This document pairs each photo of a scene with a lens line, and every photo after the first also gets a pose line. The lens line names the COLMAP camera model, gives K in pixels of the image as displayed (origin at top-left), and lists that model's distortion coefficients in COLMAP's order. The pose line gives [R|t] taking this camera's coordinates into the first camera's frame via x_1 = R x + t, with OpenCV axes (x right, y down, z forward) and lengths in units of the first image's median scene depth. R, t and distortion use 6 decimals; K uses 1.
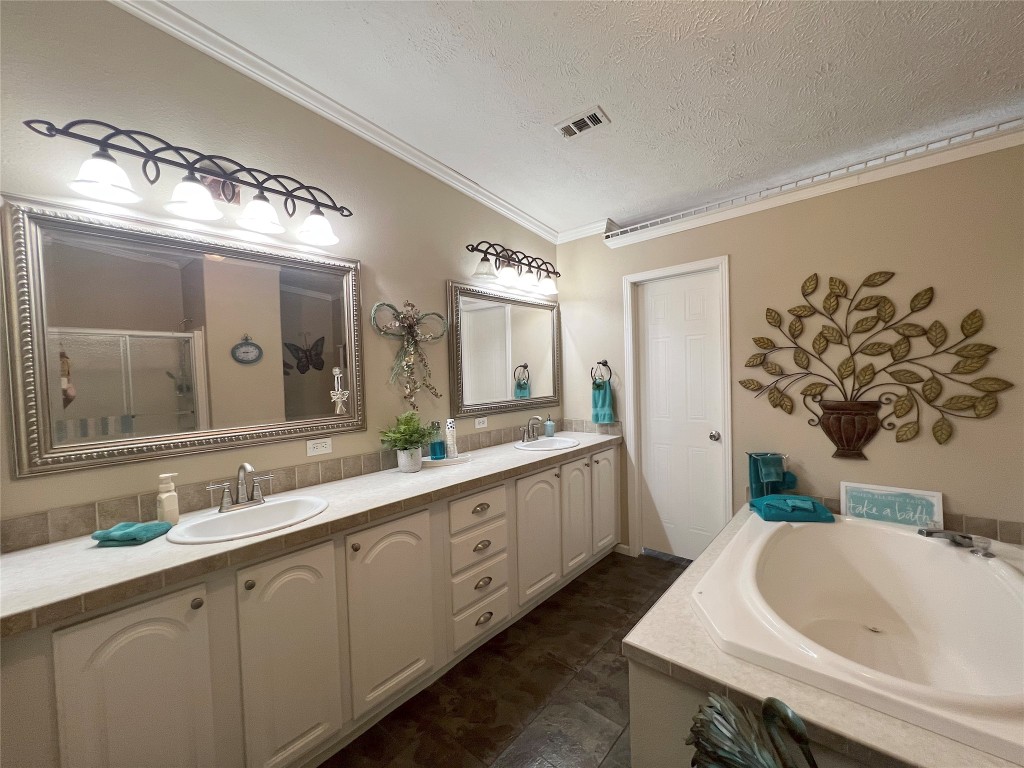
lens RADIAL K [[410.9, 0, 514.8], [0, 410.9, 383.1], [0, 0, 1]] dist [-0.002947, 0.000482]
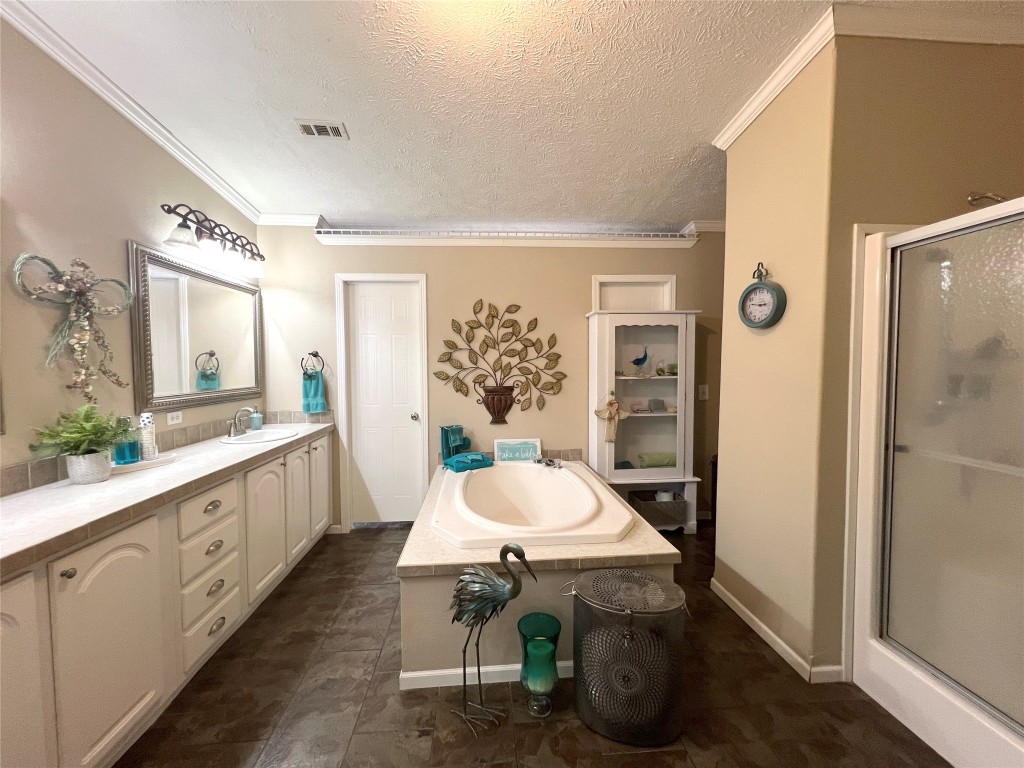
lens RADIAL K [[410.9, 0, 516.0], [0, 410.9, 382.2], [0, 0, 1]] dist [-0.002947, 0.000482]
pose [[0.690561, -0.002284, 0.723271, -0.249025], [-0.002158, 0.999984, 0.005219, 0.020985], [-0.723271, -0.005165, 0.690545, -0.103213]]
